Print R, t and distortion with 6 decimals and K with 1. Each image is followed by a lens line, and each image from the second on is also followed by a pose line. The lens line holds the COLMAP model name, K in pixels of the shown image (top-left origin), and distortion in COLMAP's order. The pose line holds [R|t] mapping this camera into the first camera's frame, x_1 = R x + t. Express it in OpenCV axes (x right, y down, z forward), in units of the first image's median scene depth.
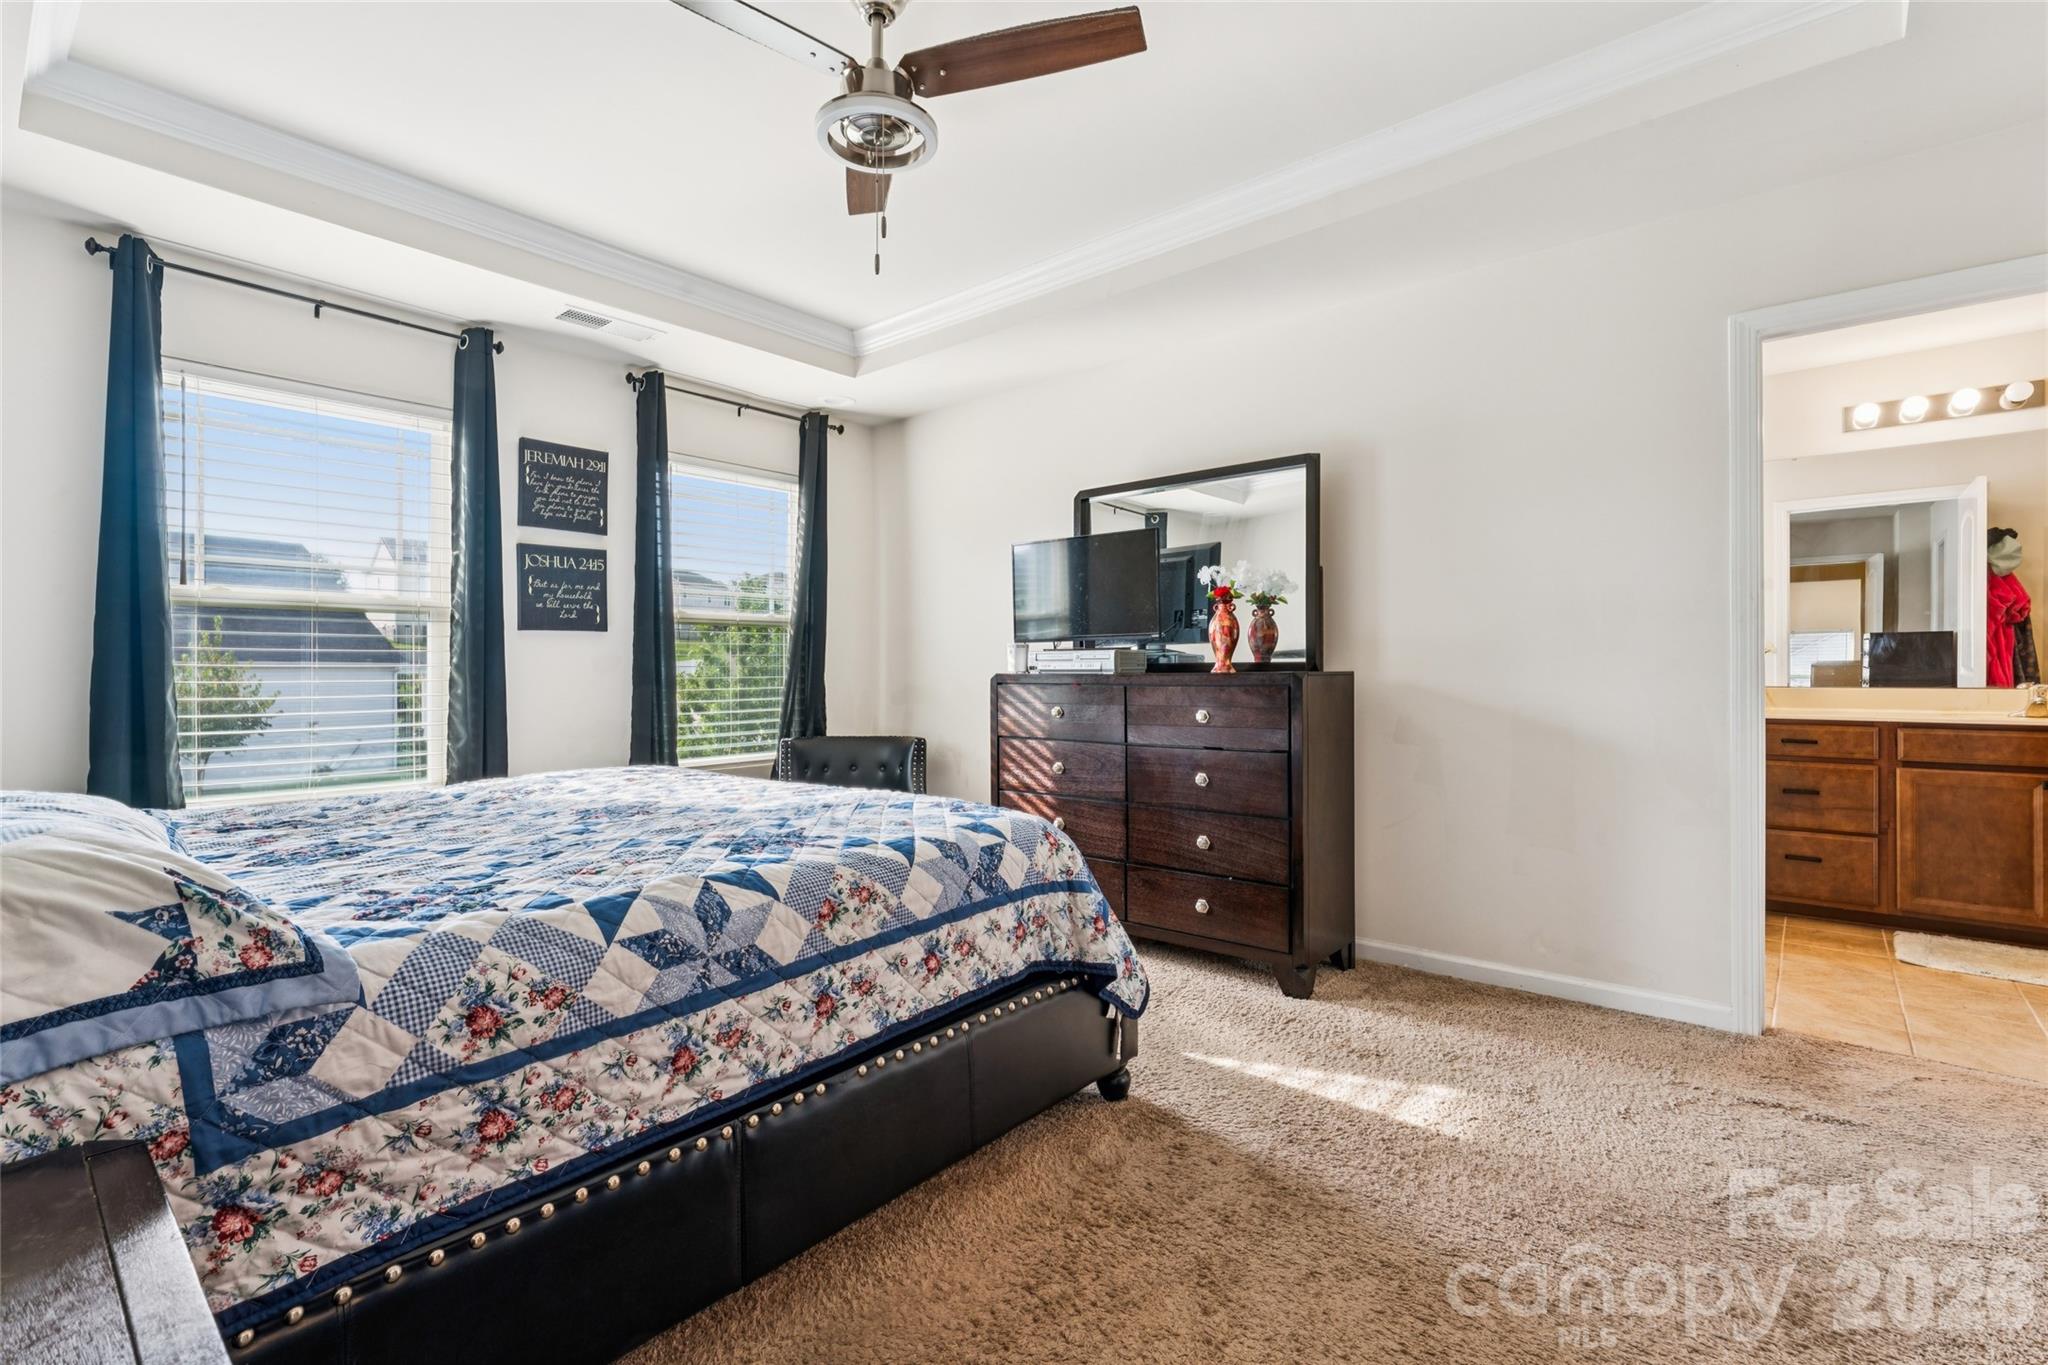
lens RADIAL K [[931.4, 0, 1033.7], [0, 931.4, 669.7], [0, 0, 1]] dist [-0.001720, 0.000784]
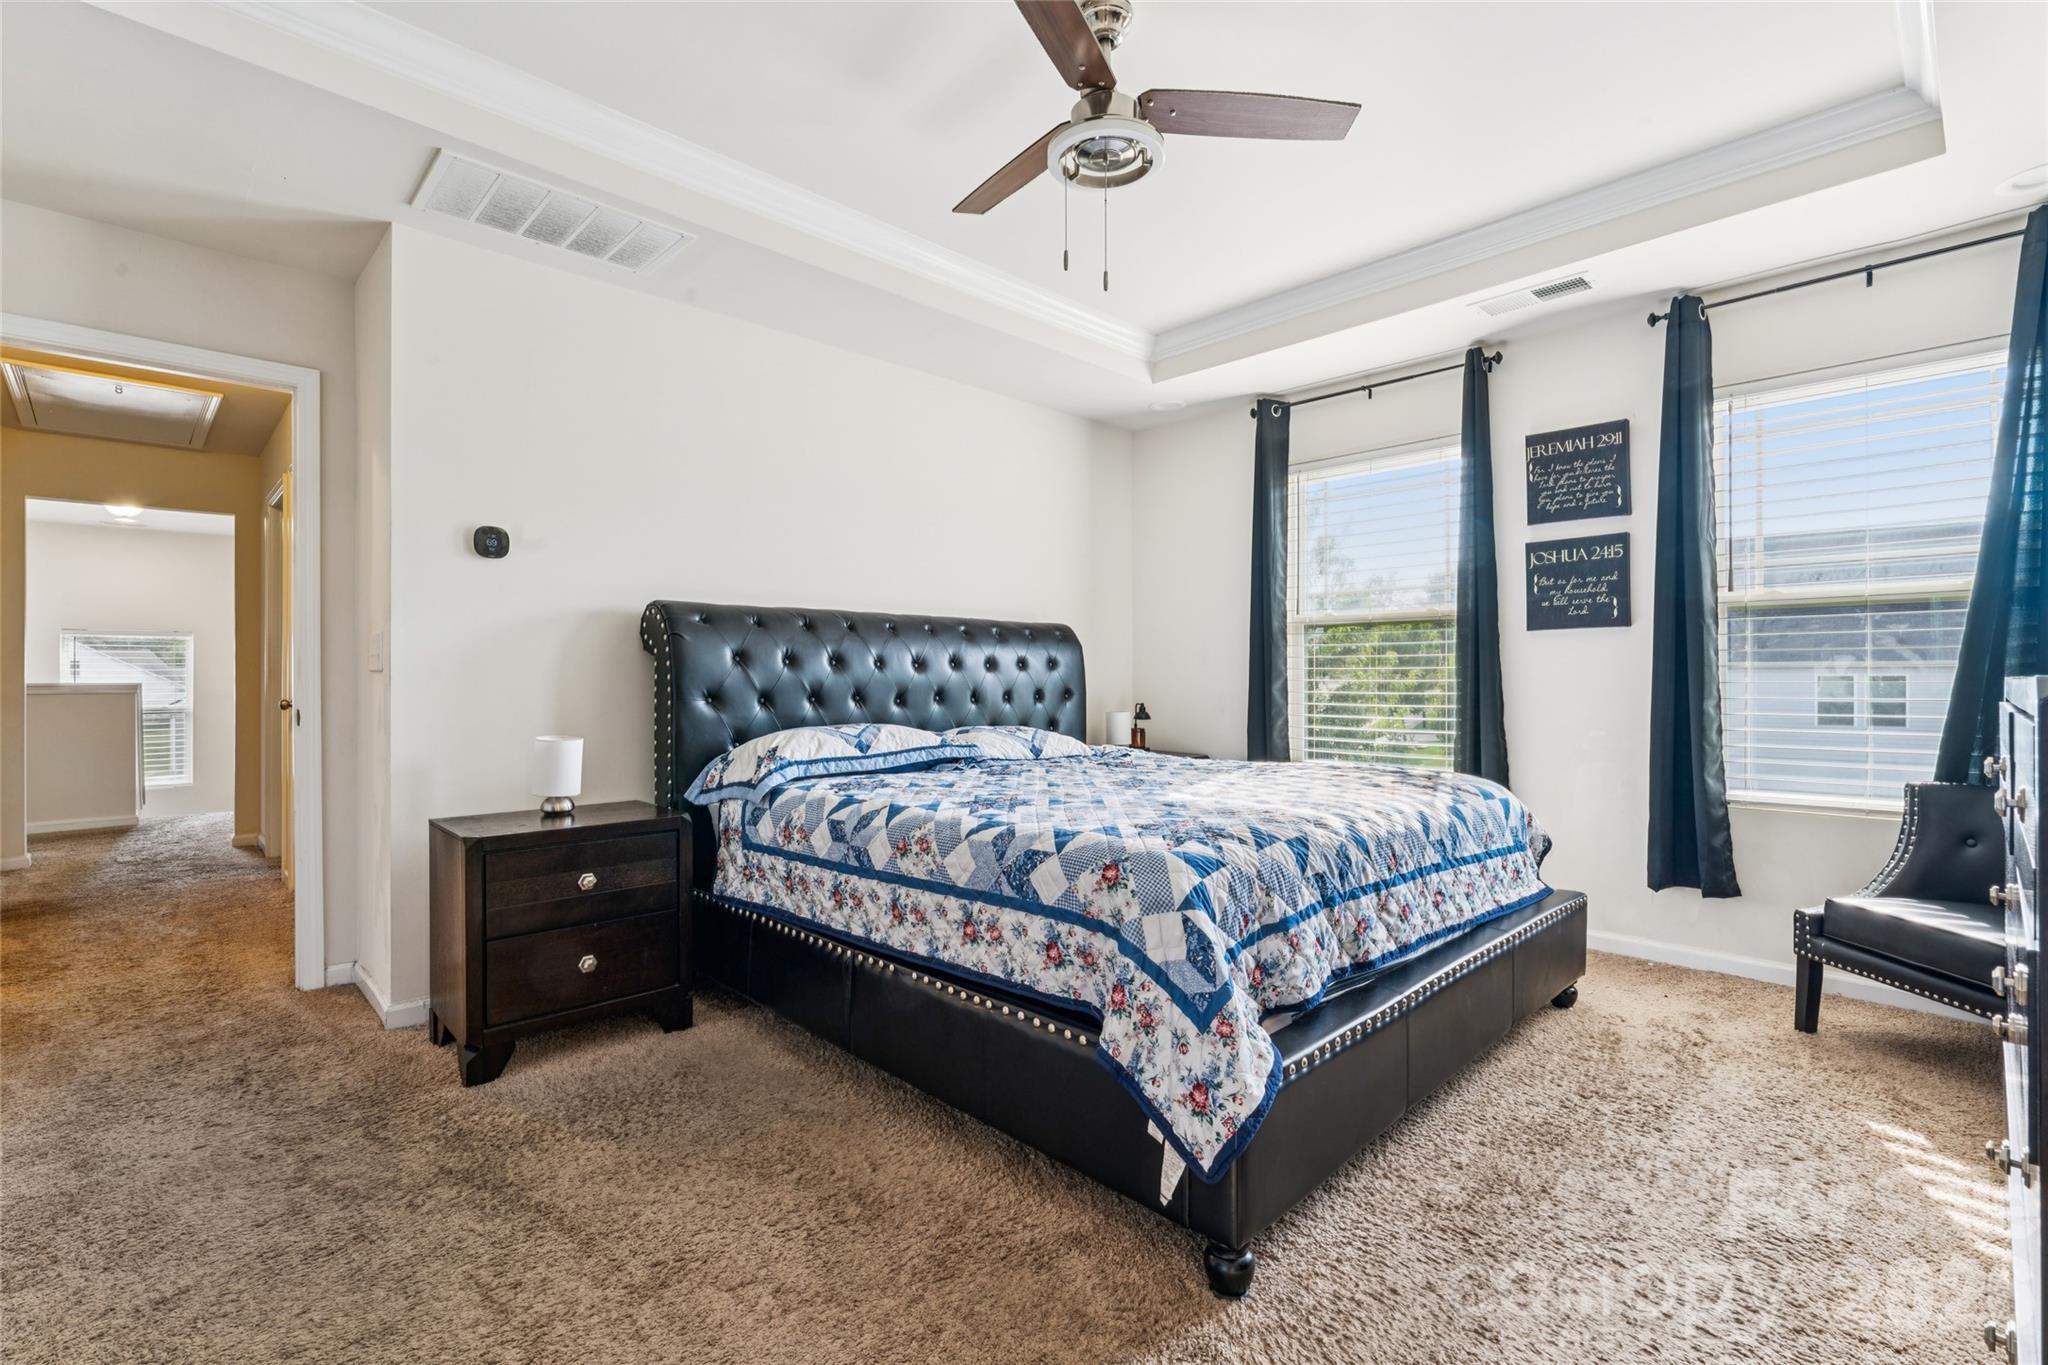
lens RADIAL K [[931.4, 0, 1034.4], [0, 931.4, 681.2], [0, 0, 1]] dist [-0.001720, 0.000784]
pose [[-0.107473, 0.010164, -0.994156, 0.930473], [0.003431, 0.999946, 0.009853, -0.000595], [0.994202, -0.002353, -0.107502, 1.102046]]
